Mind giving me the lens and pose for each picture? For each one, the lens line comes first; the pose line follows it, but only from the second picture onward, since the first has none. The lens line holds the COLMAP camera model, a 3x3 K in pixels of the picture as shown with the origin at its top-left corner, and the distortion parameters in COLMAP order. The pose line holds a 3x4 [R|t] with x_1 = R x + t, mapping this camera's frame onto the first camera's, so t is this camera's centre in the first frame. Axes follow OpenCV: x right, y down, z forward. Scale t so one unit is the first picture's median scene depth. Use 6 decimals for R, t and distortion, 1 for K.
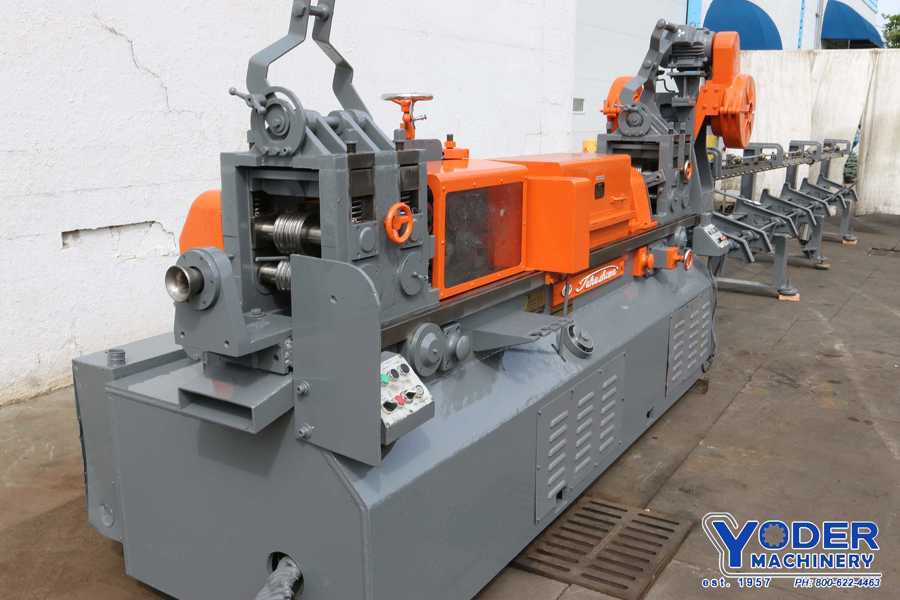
lens RADIAL K [[799.0, 0, 453.7], [0, 799.0, 303.4], [0, 0, 1]] dist [-0.043431, -0.005410]
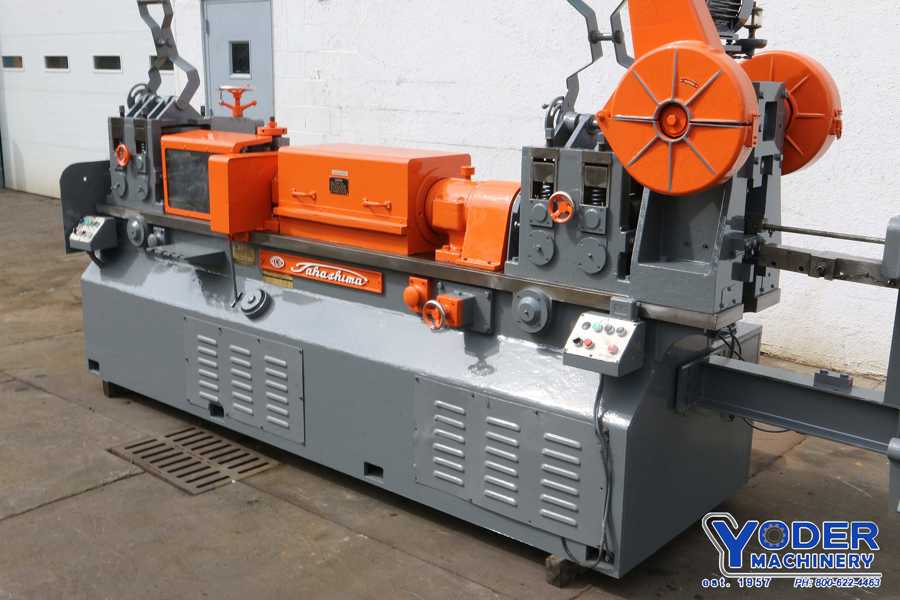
lens RADIAL K [[982.9, 0, 447.6], [0, 982.9, 294.8], [0, 0, 1]] dist [-0.019860, 0.000000]
pose [[-0.148393, 0.221798, -0.963735, 1.331971], [-0.236059, 0.938409, 0.252317, -0.347831], [0.960342, 0.264940, -0.086896, 1.259493]]
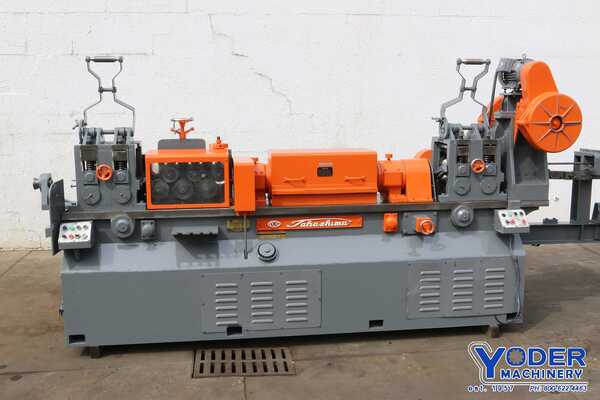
lens RADIAL K [[610.8, 0, 304.3], [0, 610.8, 202.0], [0, 0, 1]] dist [-0.044523, 0.000000]
pose [[0.634826, 0.125452, -0.762403, 1.138490], [-0.171321, 0.985024, 0.019431, -0.096178], [0.753422, 0.118280, 0.646811, 0.143595]]
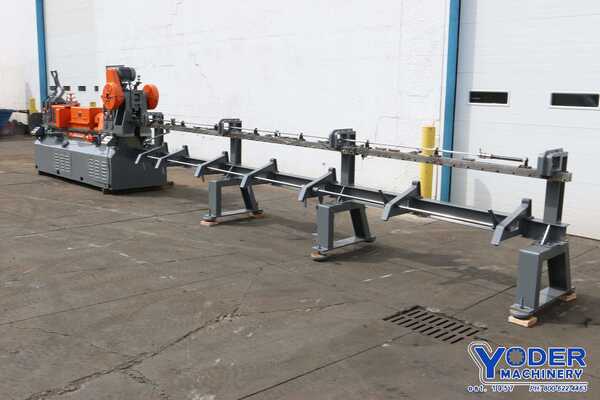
lens RADIAL K [[610.8, 0, 302.4], [0, 610.8, 200.2], [0, 0, 1]] dist [-0.044523, 0.000000]
pose [[-0.248822, 0.162273, -0.954859, 2.989658], [-0.238672, 0.945190, 0.222825, -0.703307], [0.938682, 0.283342, -0.196454, 2.835366]]
